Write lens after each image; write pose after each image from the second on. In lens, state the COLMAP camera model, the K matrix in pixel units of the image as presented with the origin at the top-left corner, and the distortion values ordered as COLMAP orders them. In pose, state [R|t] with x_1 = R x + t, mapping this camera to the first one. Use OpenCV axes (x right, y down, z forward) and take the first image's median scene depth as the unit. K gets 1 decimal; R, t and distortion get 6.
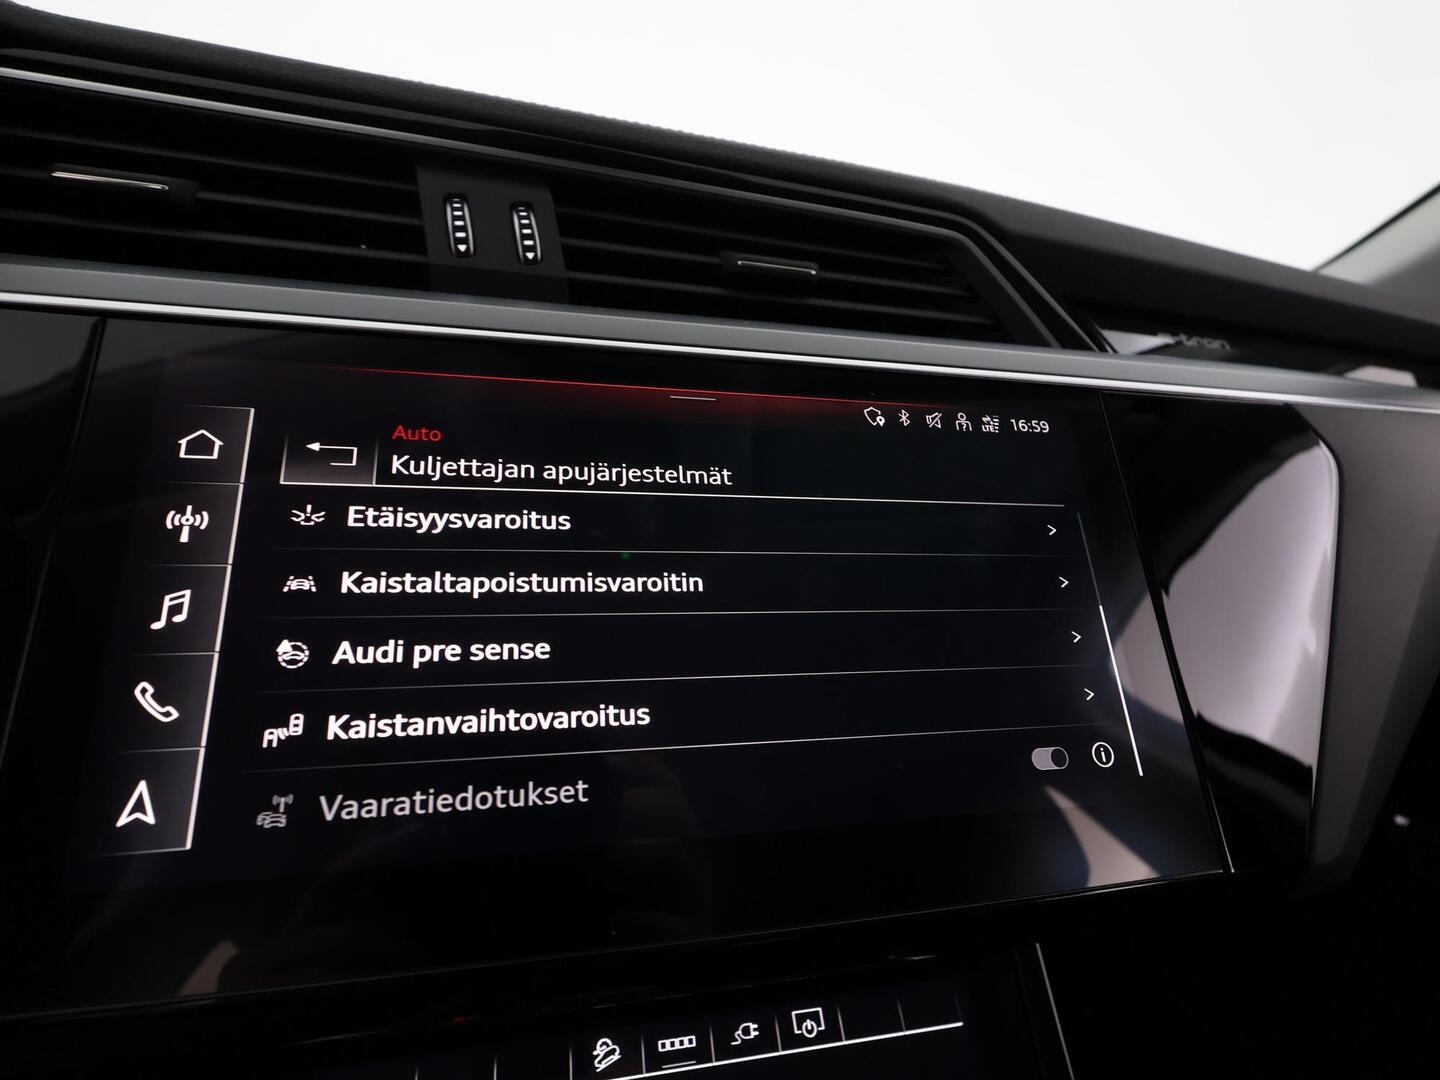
lens RADIAL K [[777.2, 0, 716.3], [0, 777.2, 542.0], [0, 0, 1]] dist [0.021133, -0.000047]
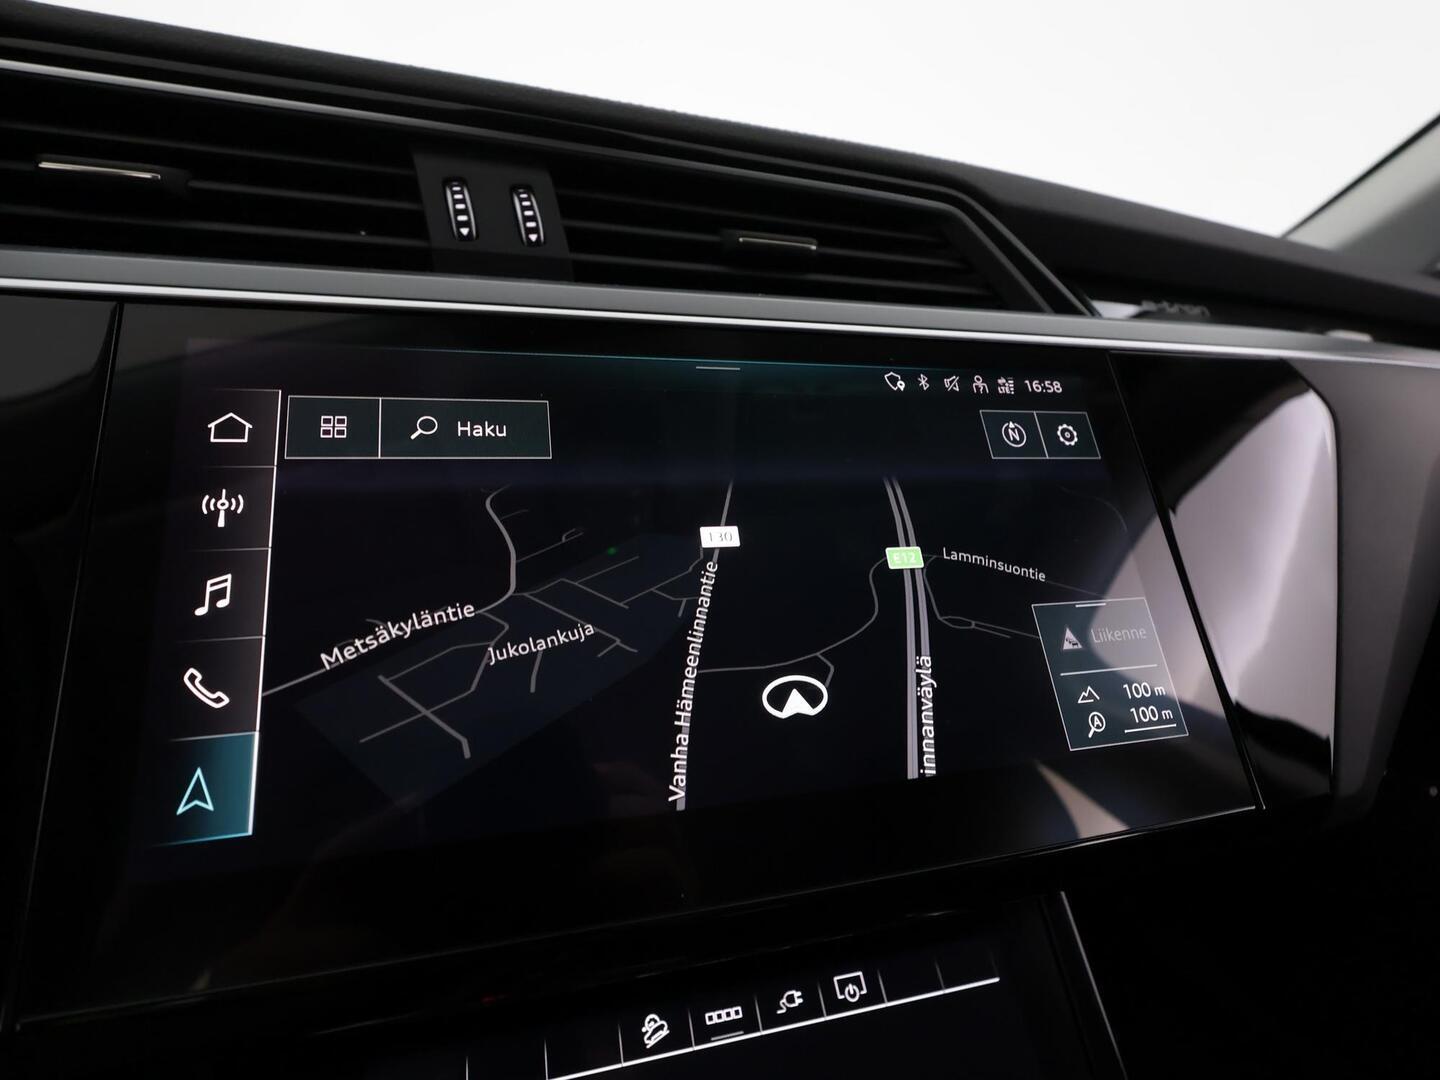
lens RADIAL K [[777.2, 0, 716.3], [0, 777.2, 542.0], [0, 0, 1]] dist [0.021133, -0.000047]
pose [[0.998211, -0.045233, 0.039089, -0.070163], [0.045174, 0.998976, 0.002389, 0.031035], [-0.039157, -0.000619, 0.999233, -0.000764]]
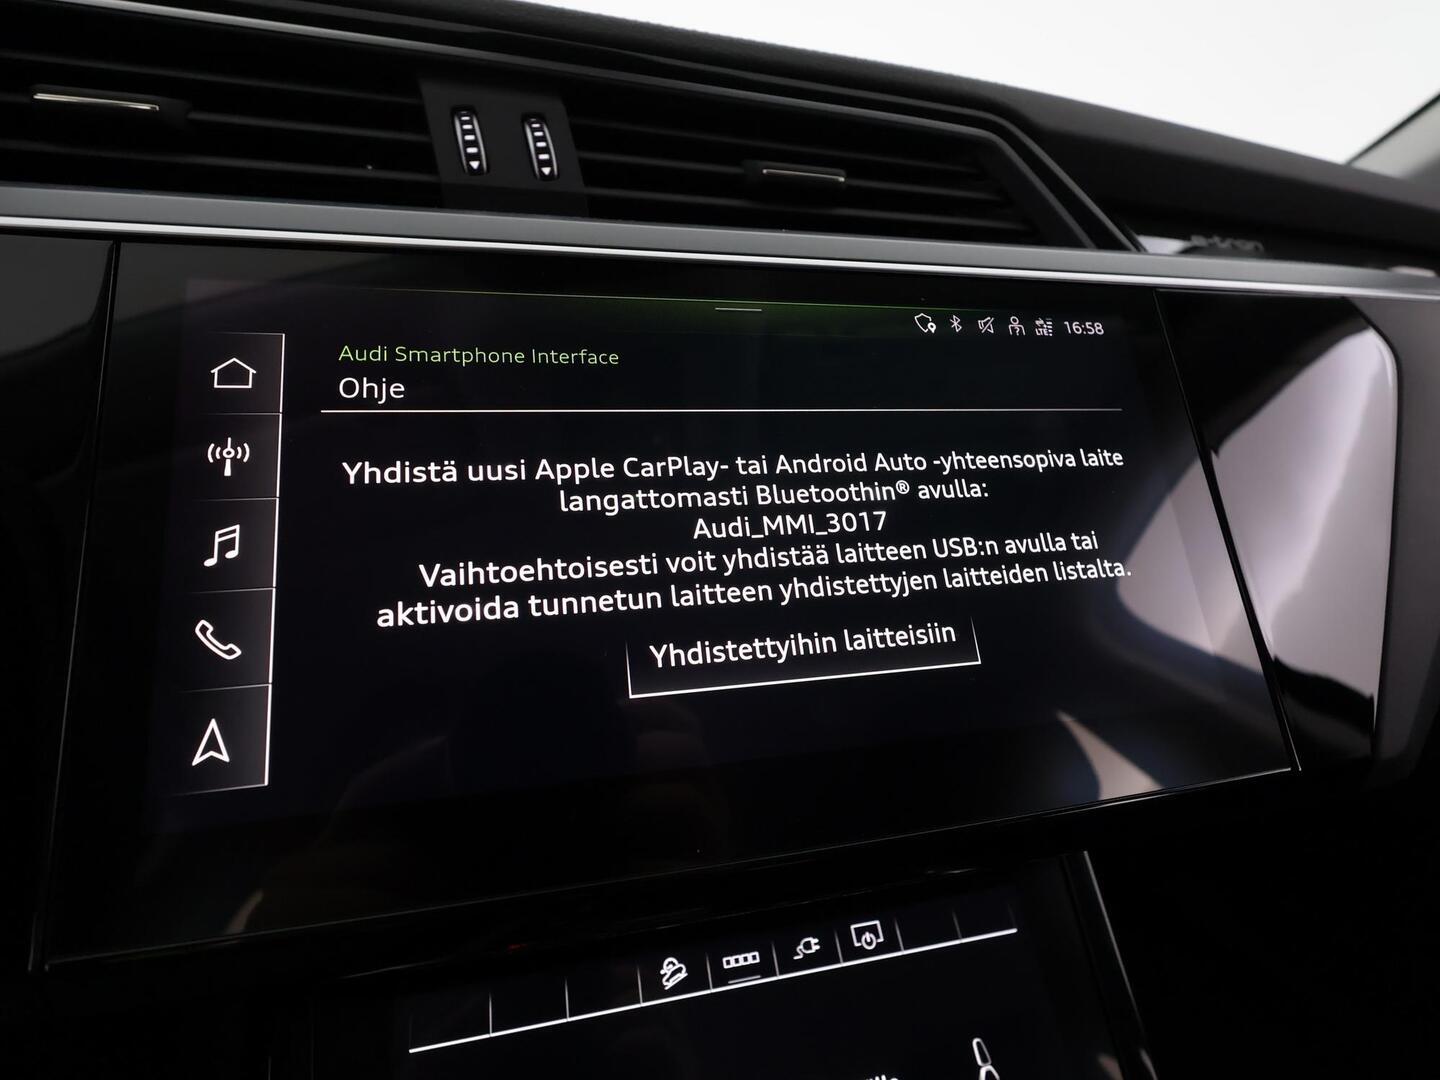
lens RADIAL K [[777.2, 0, 716.3], [0, 777.2, 542.0], [0, 0, 1]] dist [0.021133, -0.000047]
pose [[0.999090, -0.042238, 0.005974, -0.064349], [0.041725, 0.996730, 0.069197, 0.027142], [-0.008877, -0.068885, 0.997585, 0.025282]]
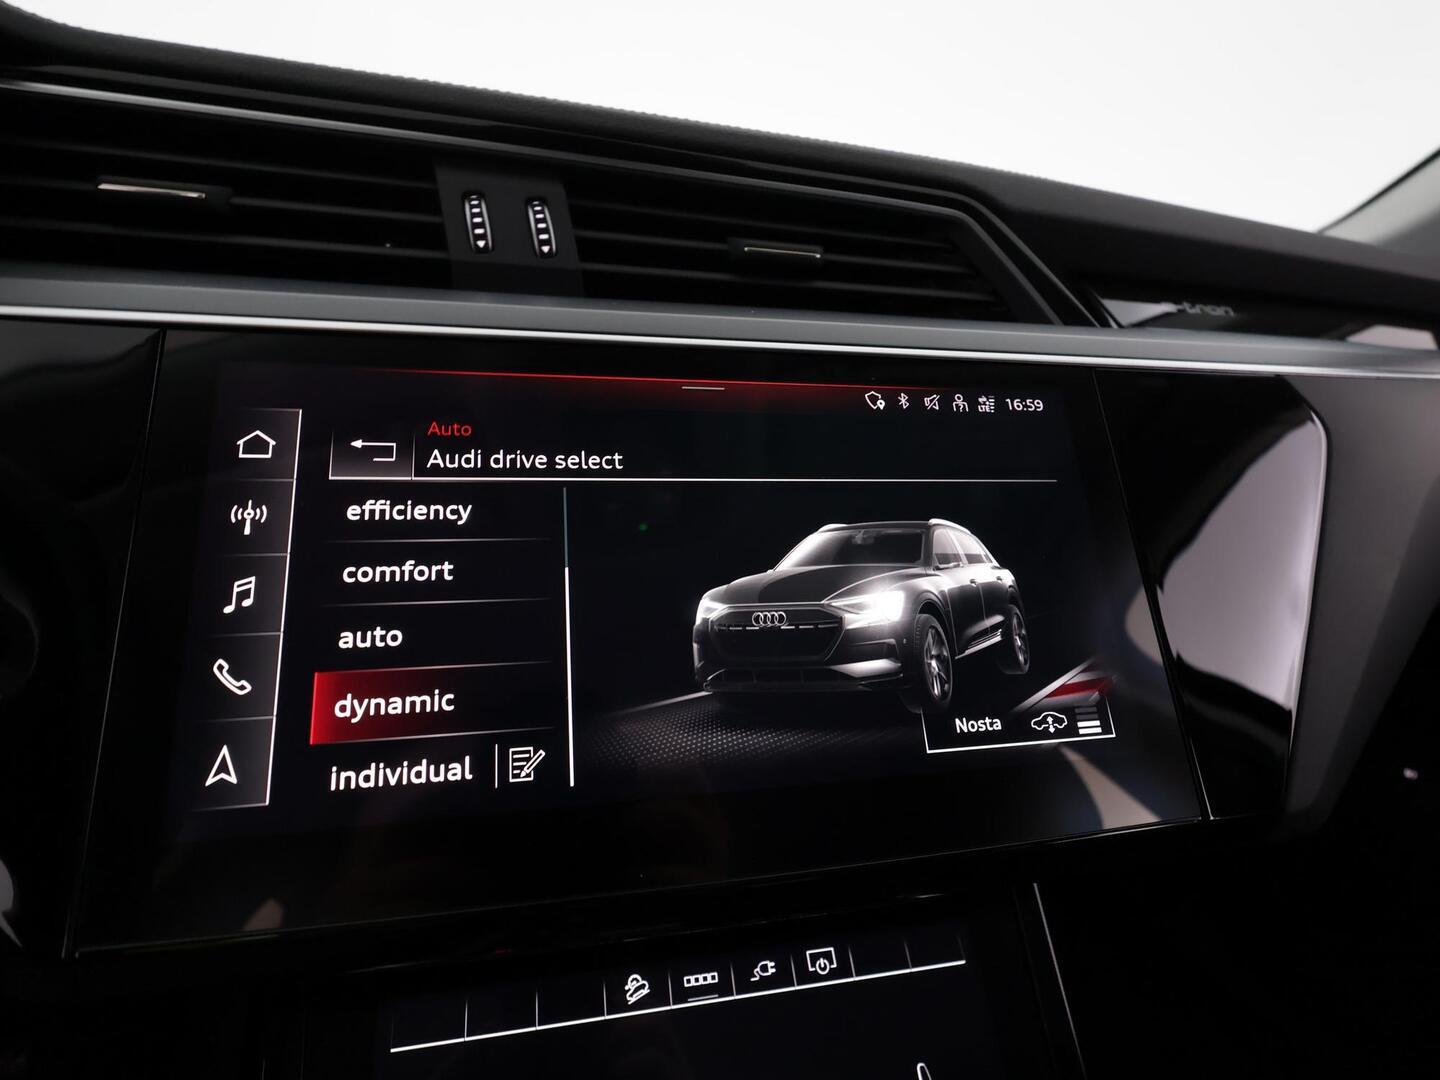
lens RADIAL K [[779.4, 0, 716.3], [0, 779.4, 542.7], [0, 0, 1]] dist [0.020591, -0.000190]
pose [[0.999590, -0.018427, -0.021912, 0.006439], [0.019338, 0.998926, 0.042107, -0.015168], [0.021112, -0.042514, 0.998873, -0.066719]]
